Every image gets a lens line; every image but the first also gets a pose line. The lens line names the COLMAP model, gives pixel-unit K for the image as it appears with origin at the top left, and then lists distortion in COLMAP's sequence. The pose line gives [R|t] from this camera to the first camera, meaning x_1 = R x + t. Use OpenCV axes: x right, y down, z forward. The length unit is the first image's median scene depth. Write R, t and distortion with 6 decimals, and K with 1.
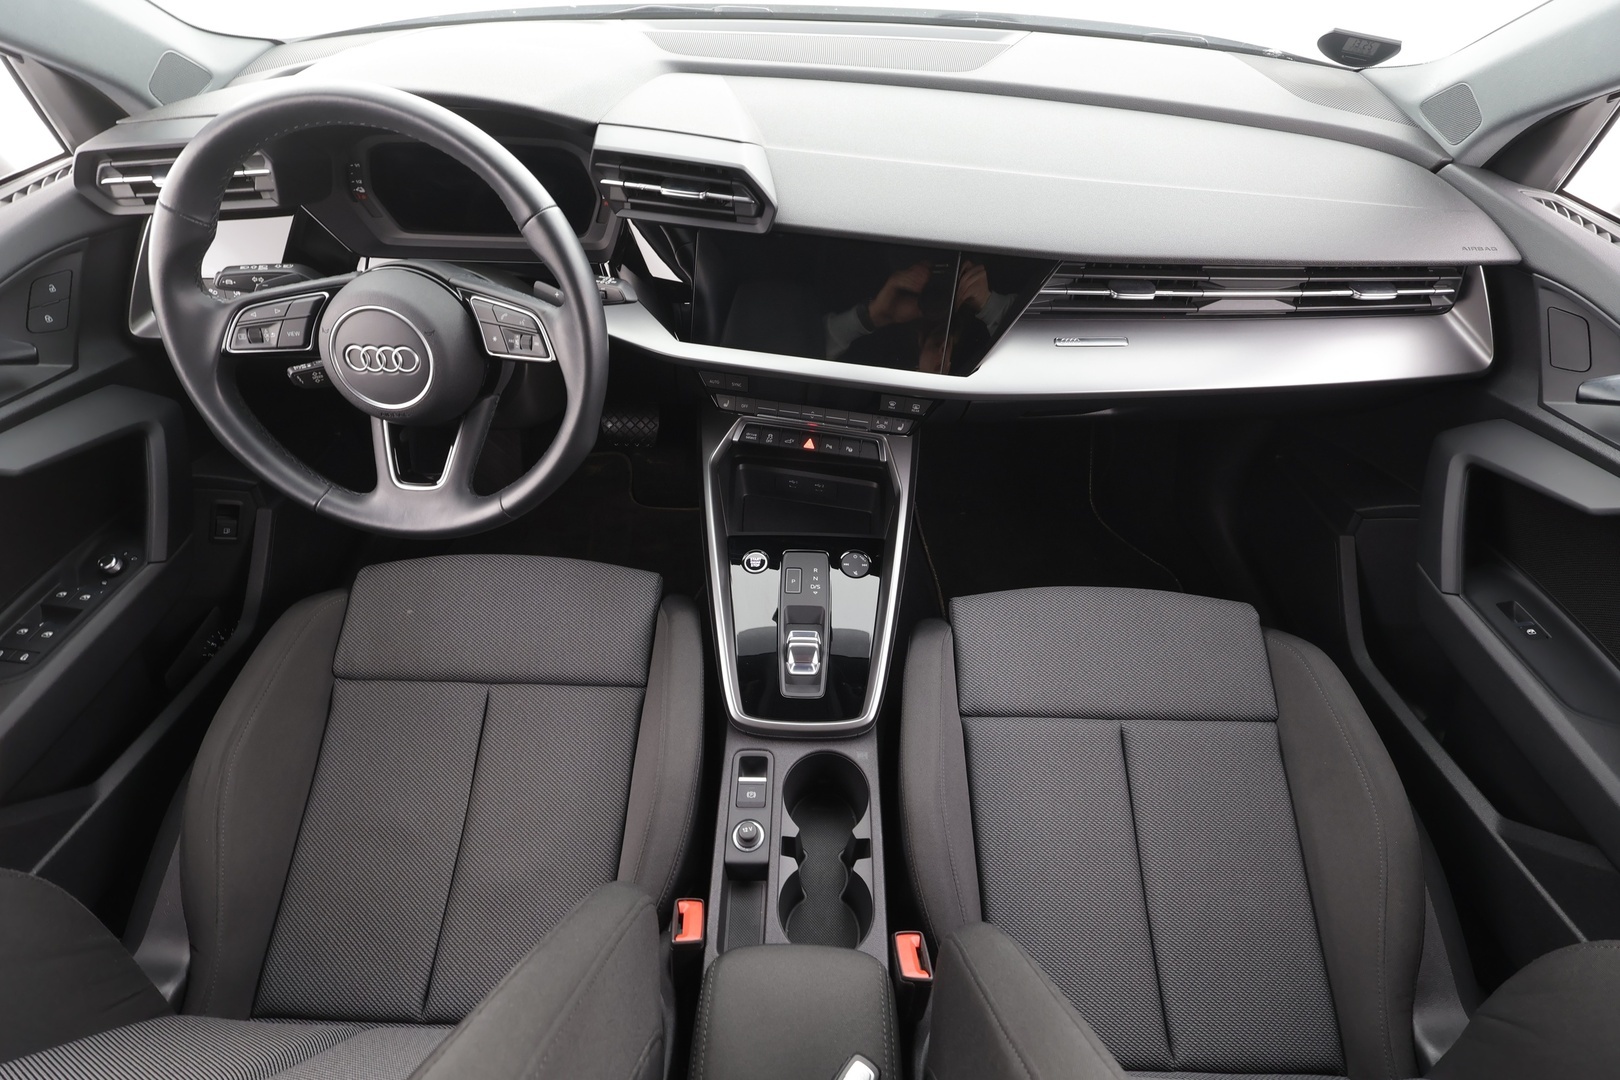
lens RADIAL K [[750.1, 0, 810.0], [0, 750.1, 540.0], [0, 0, 1]] dist [-0.002548, 0.001032]
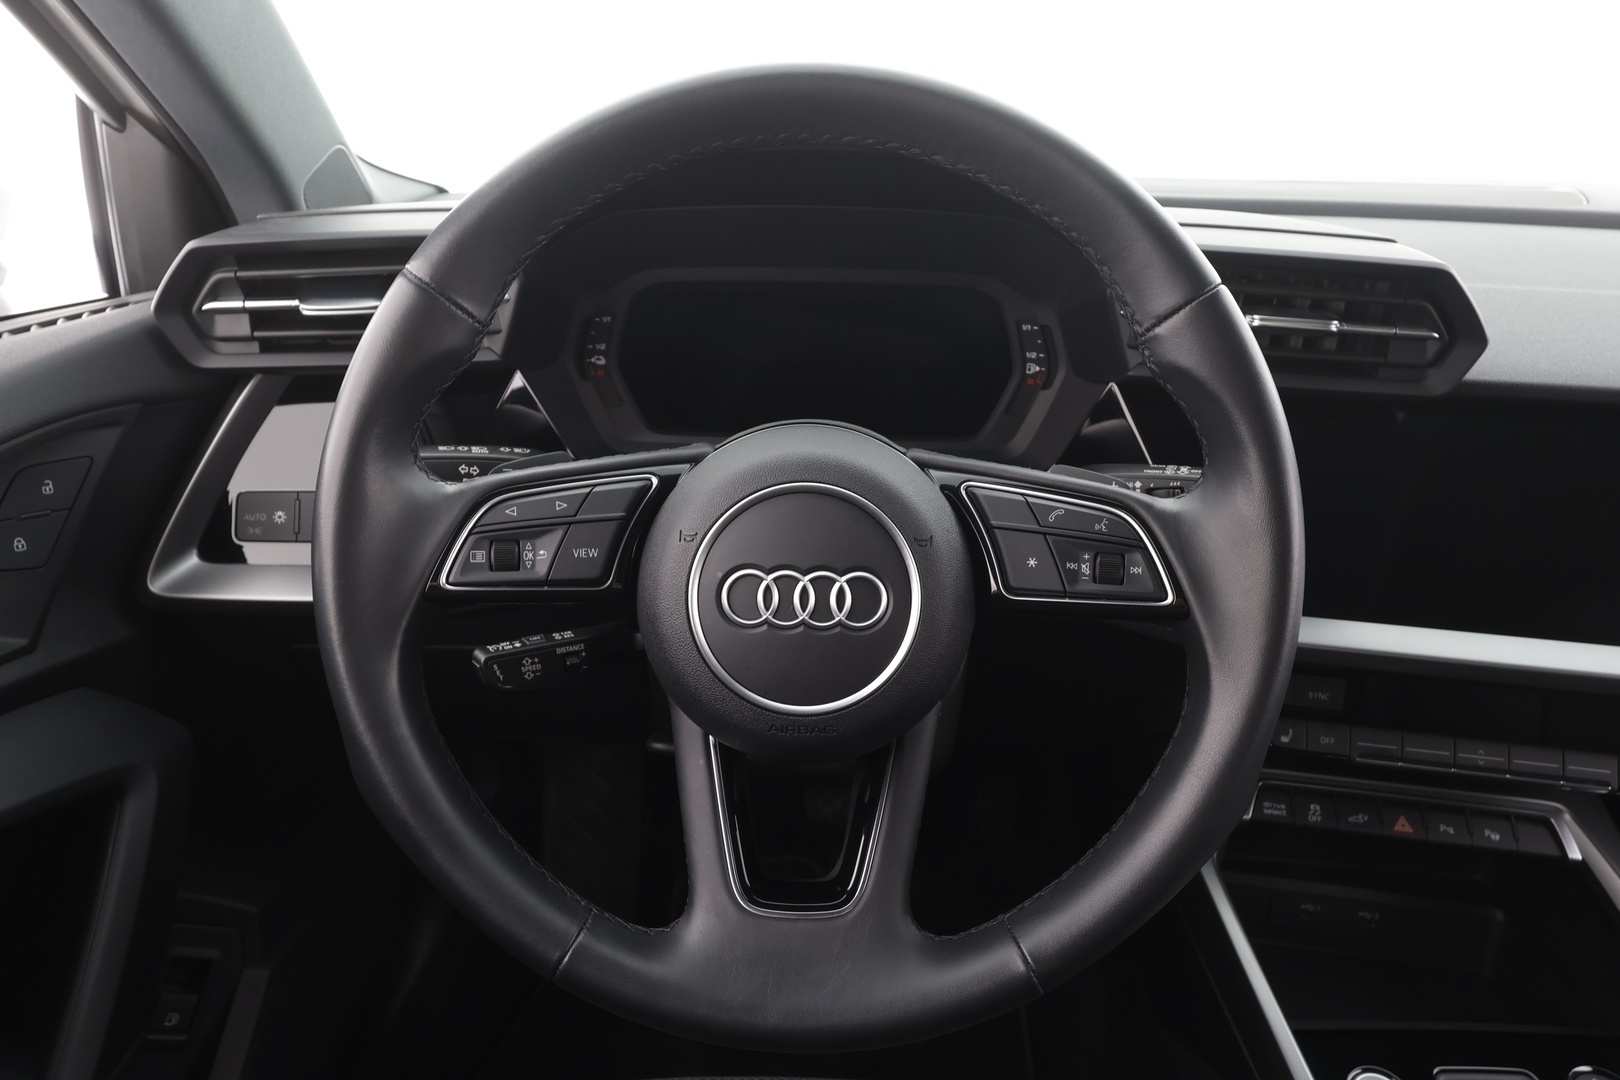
lens RADIAL K [[1051.5, 0, 810.0], [0, 1051.5, 540.0], [0, 0, 1]] dist [0.001921, -0.001987]
pose [[0.999995, -0.002471, -0.002124, -0.479857], [0.001377, 0.911228, -0.411901, -0.017650], [0.002954, 0.411896, 0.911226, 0.363143]]
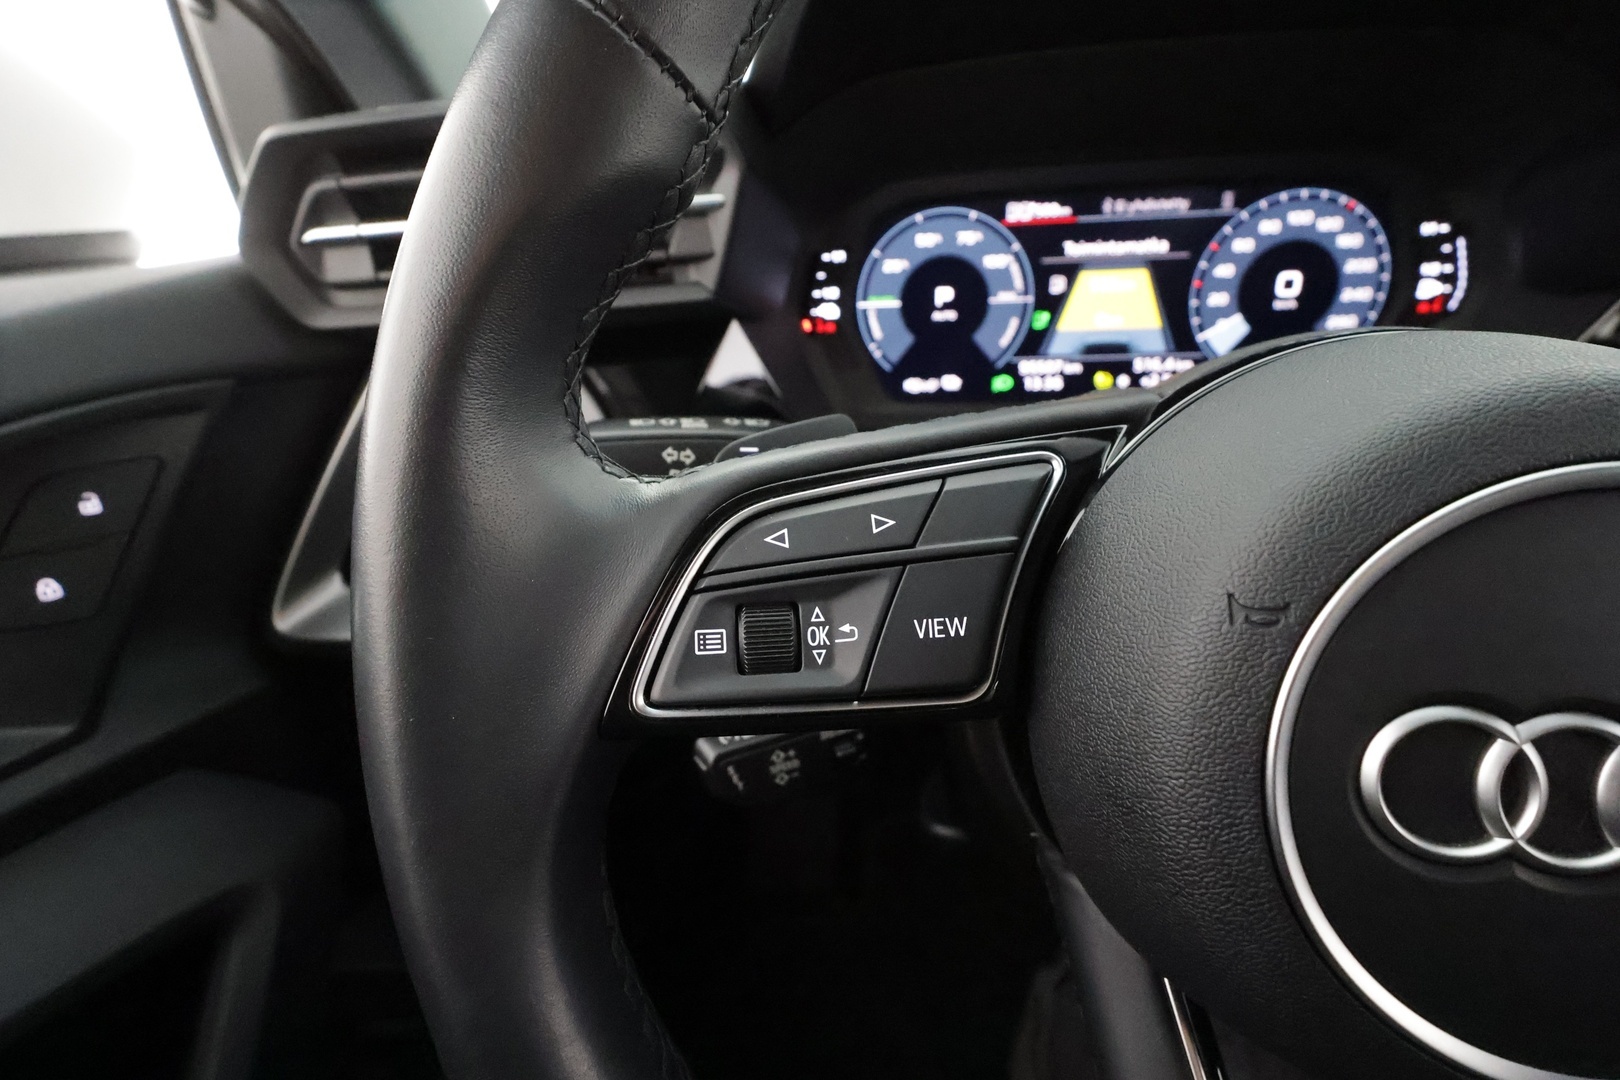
lens RADIAL K [[757.5, 0, 807.1], [0, 757.5, 552.0], [0, 0, 1]] dist [-0.002656, -0.000035]
pose [[0.990256, -0.020597, -0.137730, -0.605251], [-0.029826, 0.934686, -0.354221, -0.191197], [0.136030, 0.354877, 0.924964, 0.691719]]
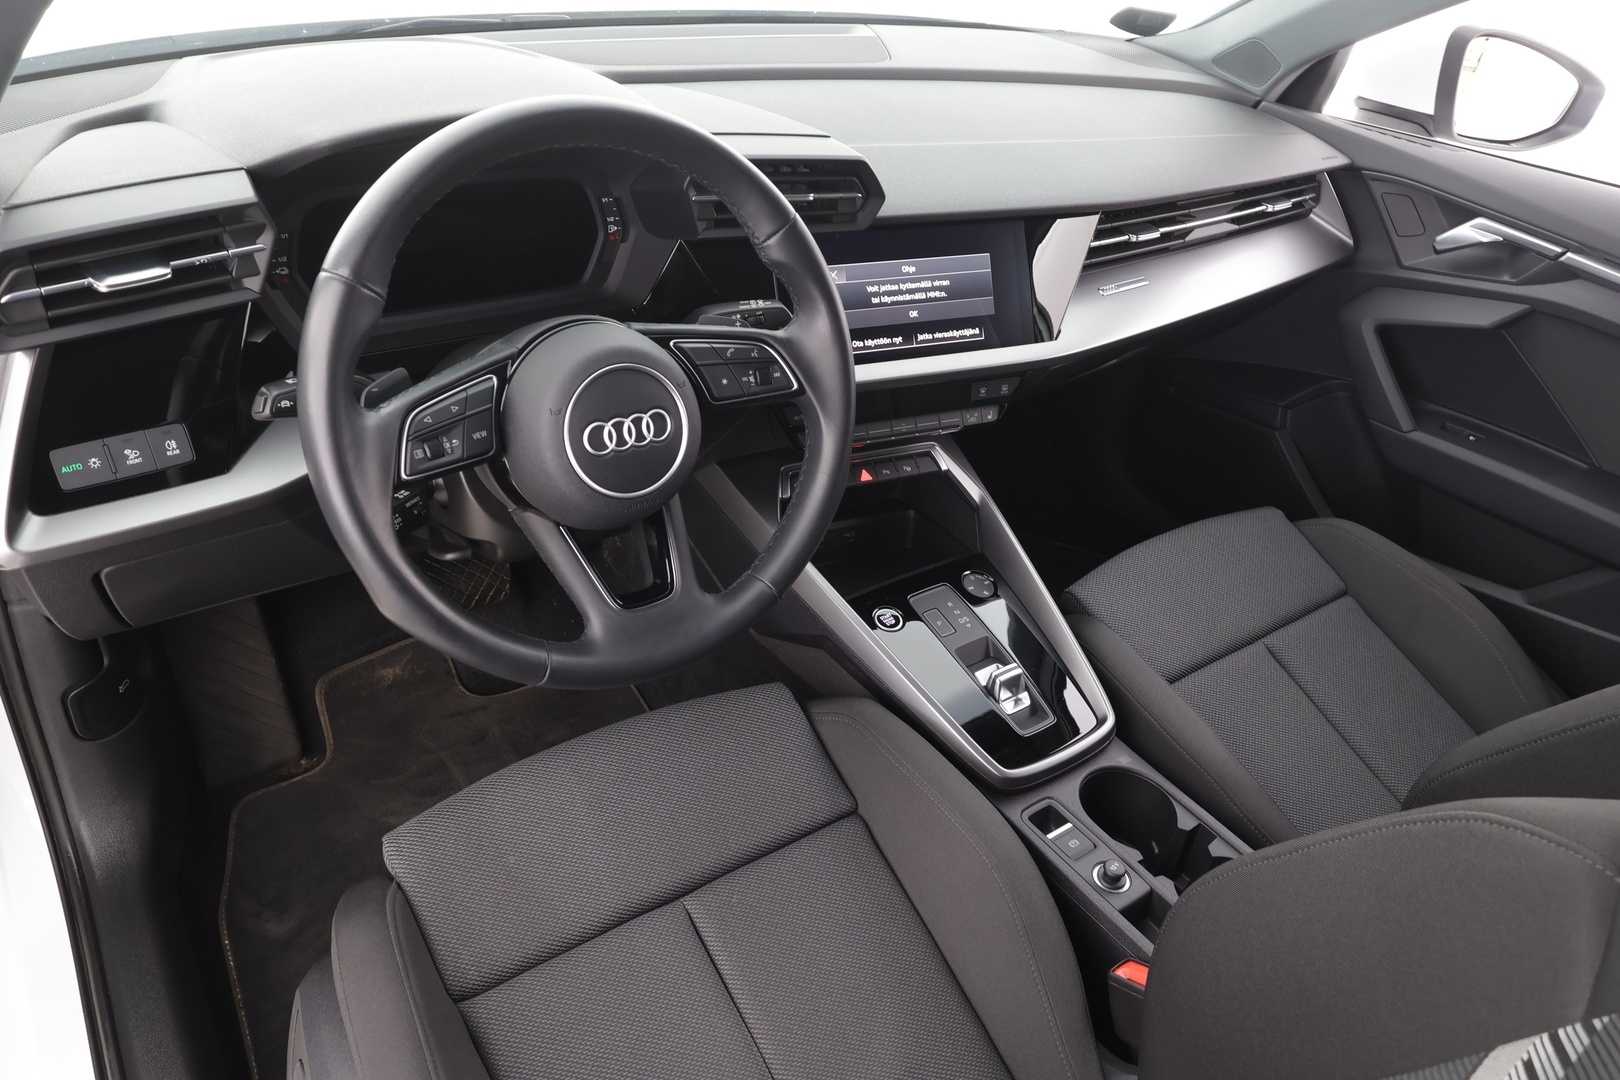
lens RADIAL K [[1105.4, 0, 810.0], [0, 1105.4, 540.0], [0, 0, 1]] dist [0.006467, -0.000827]
pose [[0.810349, -0.284468, 0.512261, -0.868839], [0.372236, 0.925093, -0.075120, 0.009654], [-0.452520, 0.251555, 0.855538, -0.008847]]
